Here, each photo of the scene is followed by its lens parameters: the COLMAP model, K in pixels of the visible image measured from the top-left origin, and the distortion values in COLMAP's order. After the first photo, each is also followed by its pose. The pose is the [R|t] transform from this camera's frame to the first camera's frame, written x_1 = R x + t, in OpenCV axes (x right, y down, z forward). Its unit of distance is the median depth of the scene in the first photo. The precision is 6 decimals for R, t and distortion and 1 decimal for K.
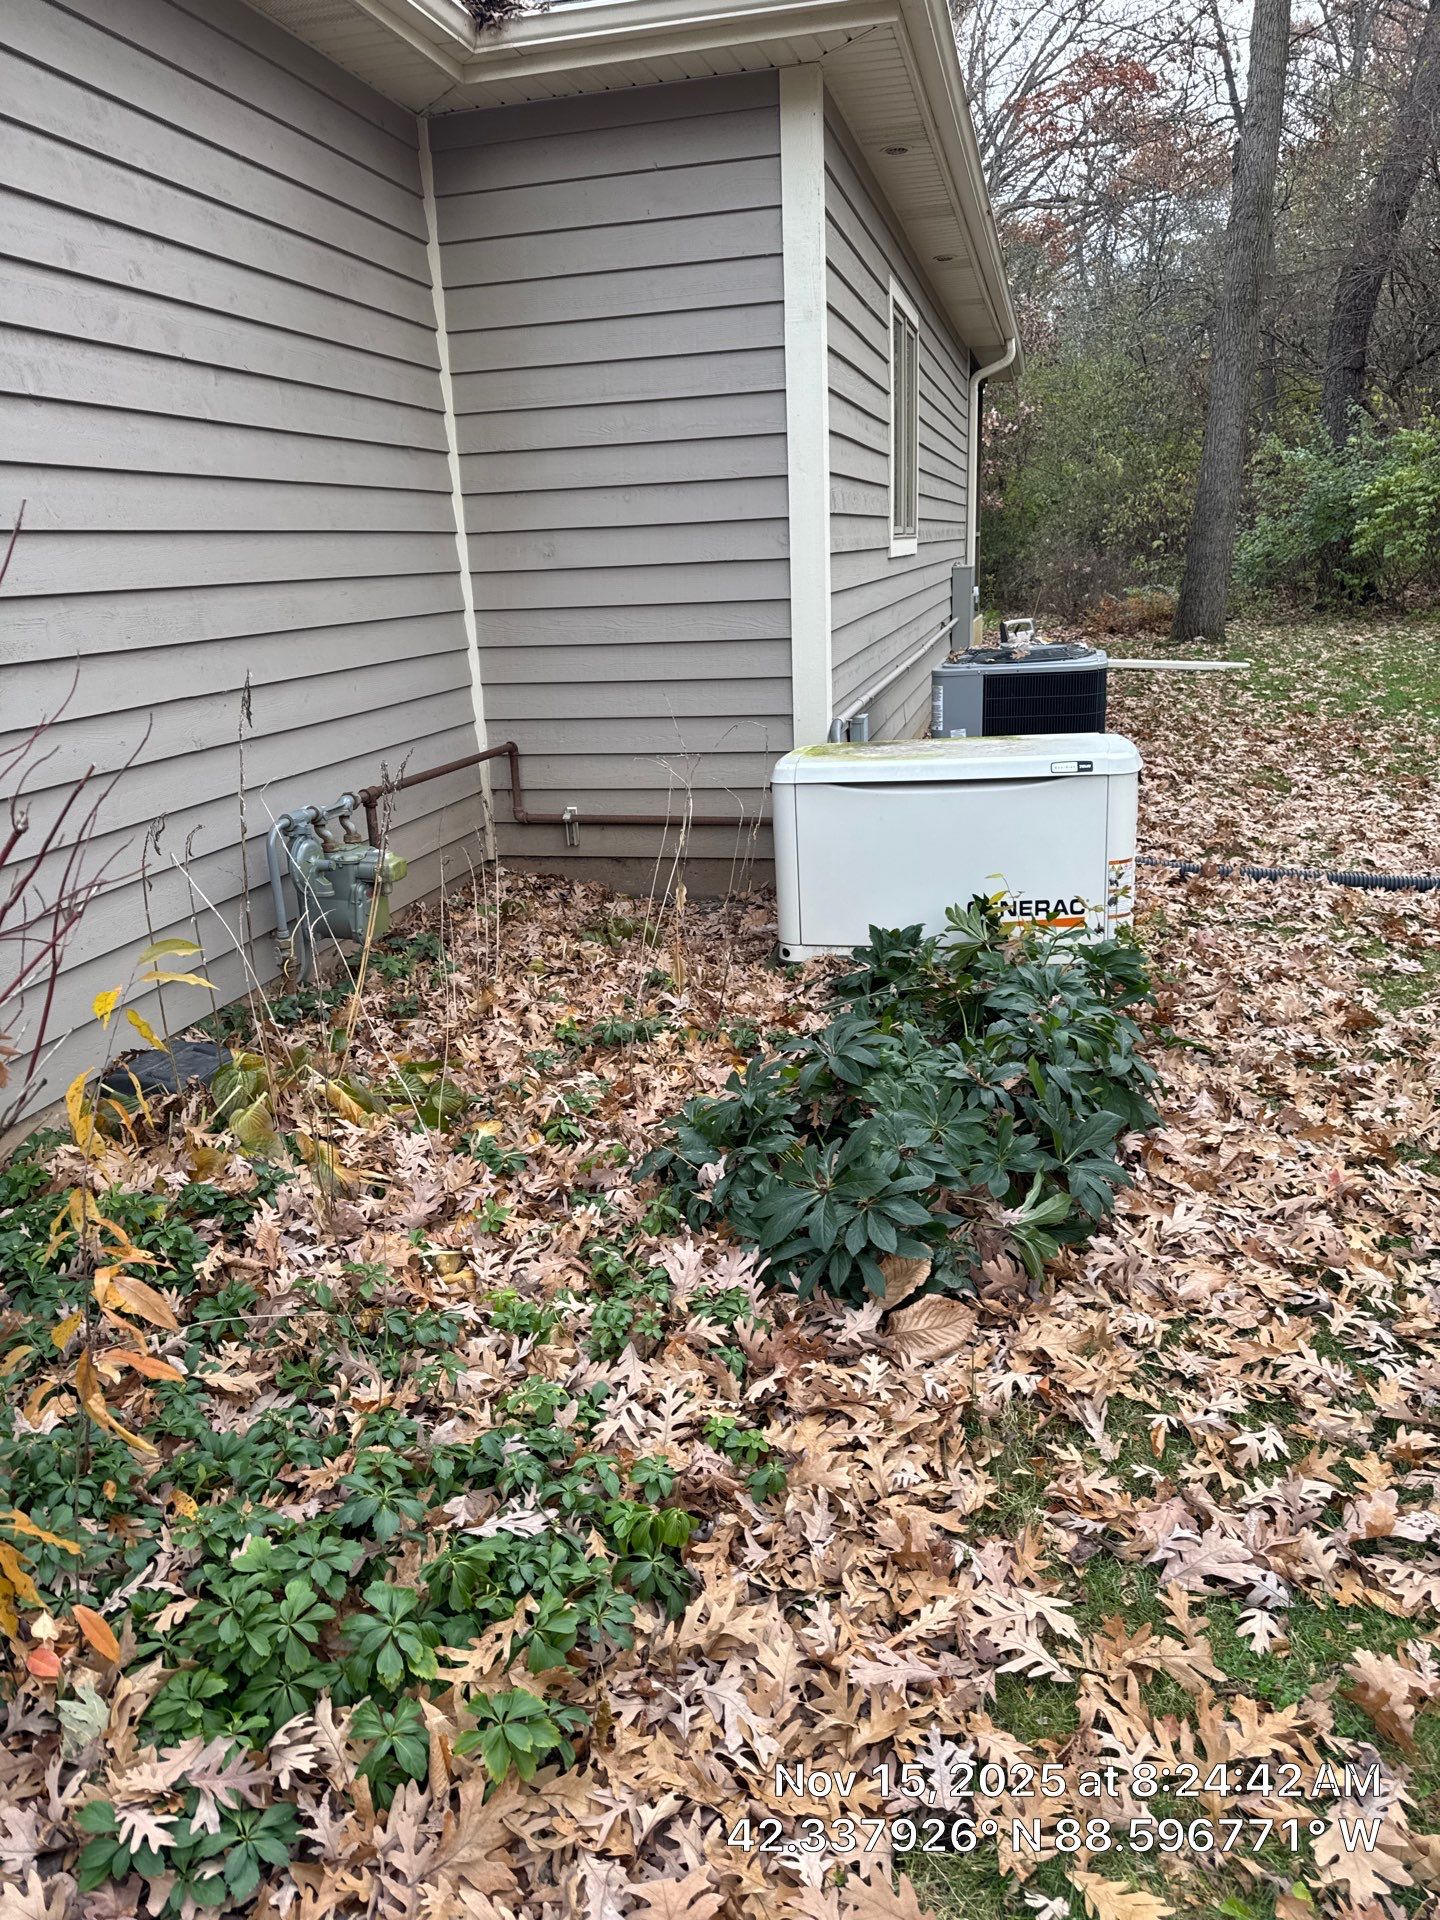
lens RADIAL K [[1398.7, 0, 720.0], [0, 1398.7, 960.0], [0, 0, 1]] dist [0.040171, -0.080719]
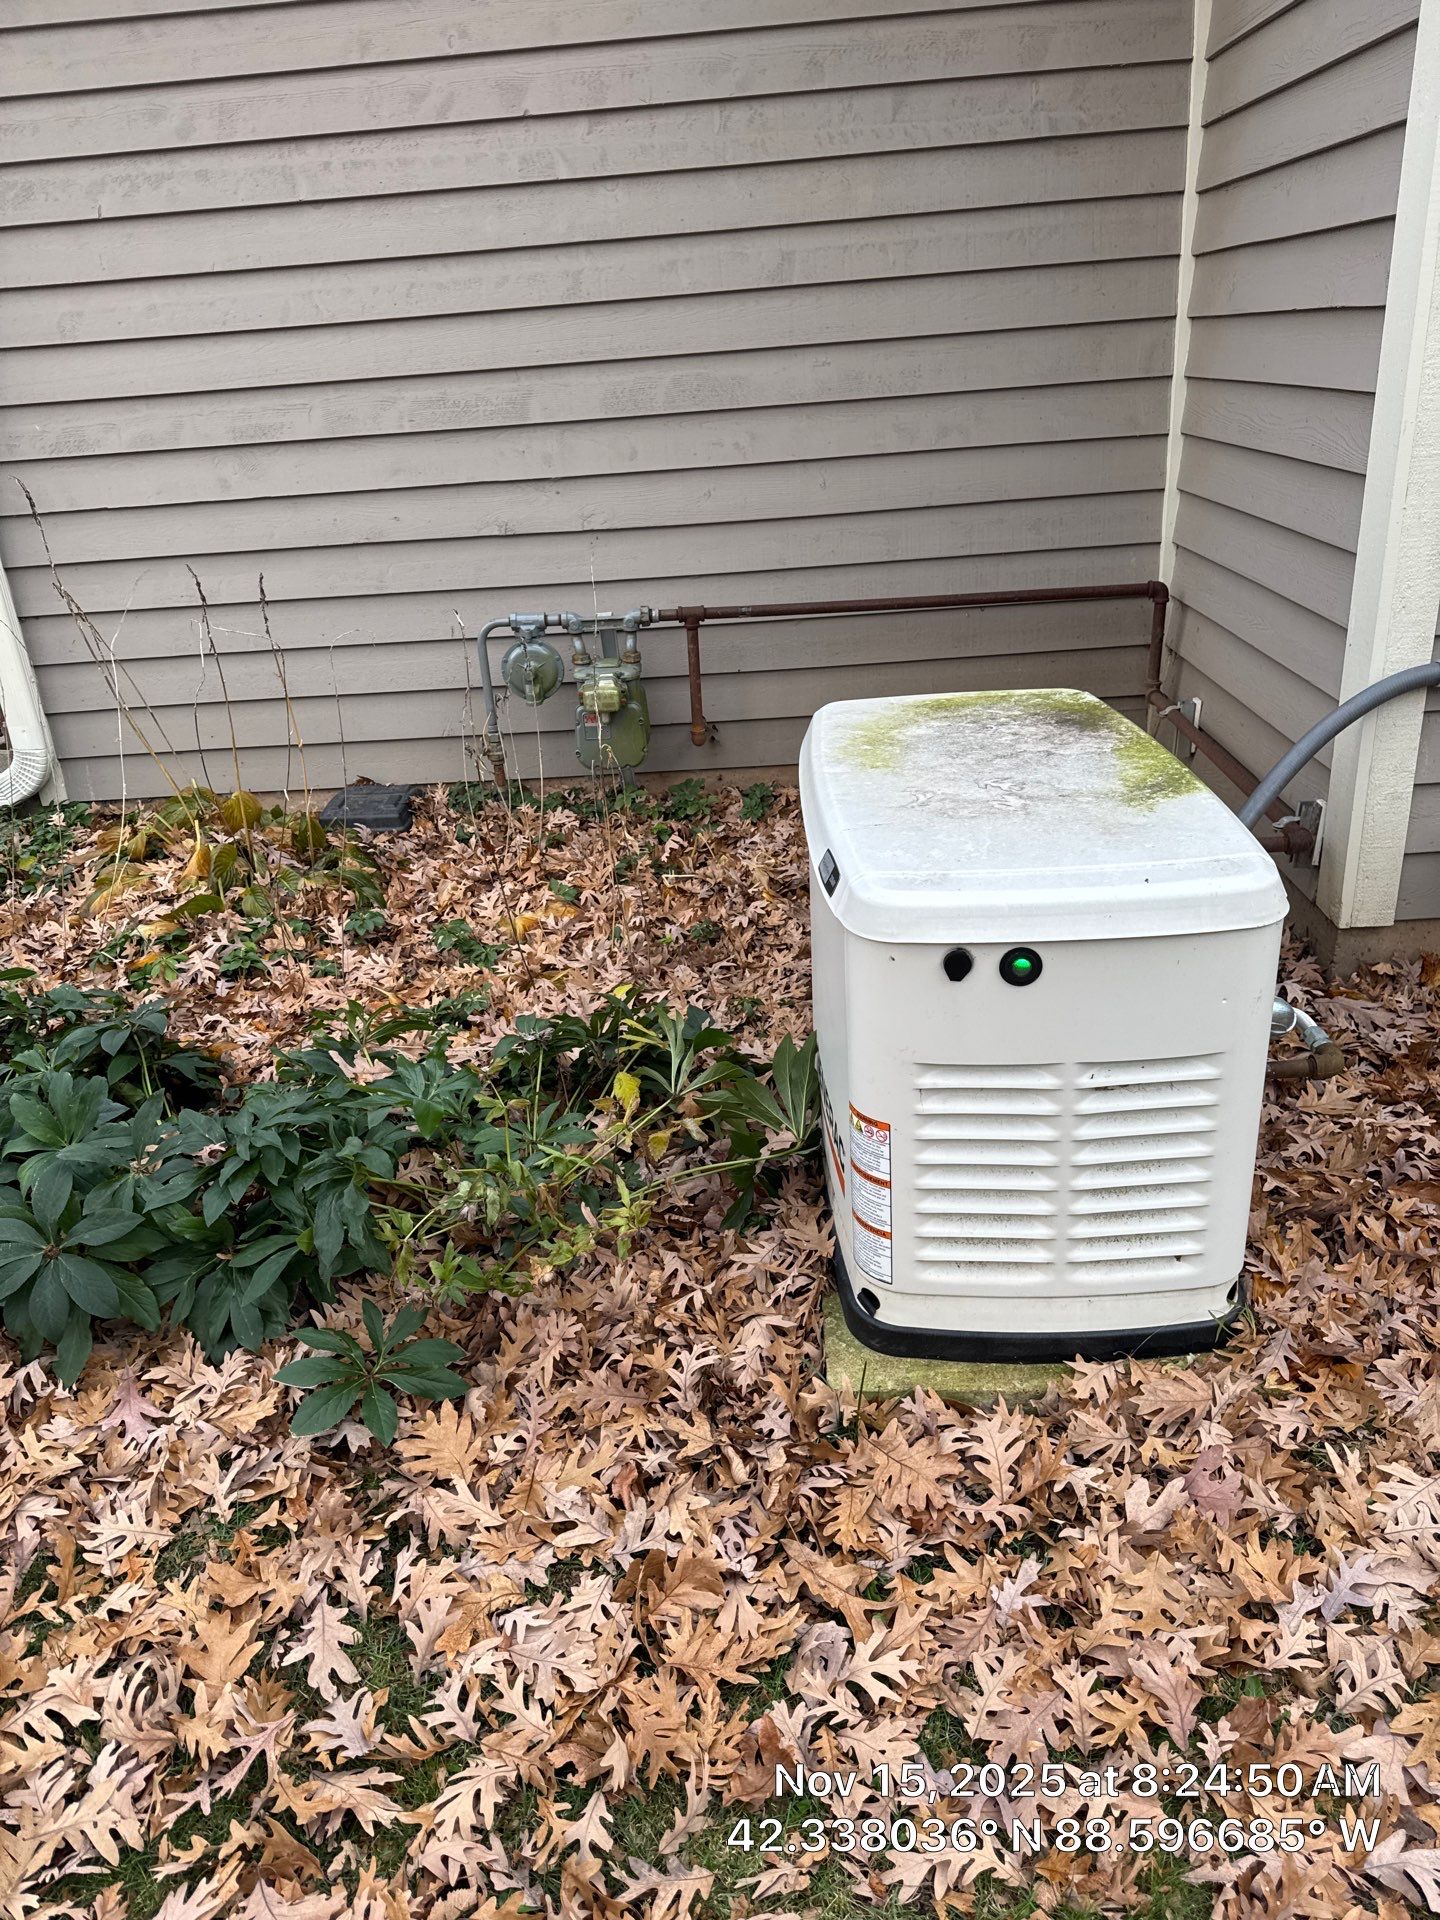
lens RADIAL K [[1398.7, 0, 720.0], [0, 1398.7, 960.0], [0, 0, 1]] dist [0.040171, -0.080719]
pose [[0.181867, 0.436575, -0.881094, 0.715627], [-0.213795, 0.892158, 0.397927, -0.317161], [0.959800, 0.116004, 0.255592, 0.926123]]
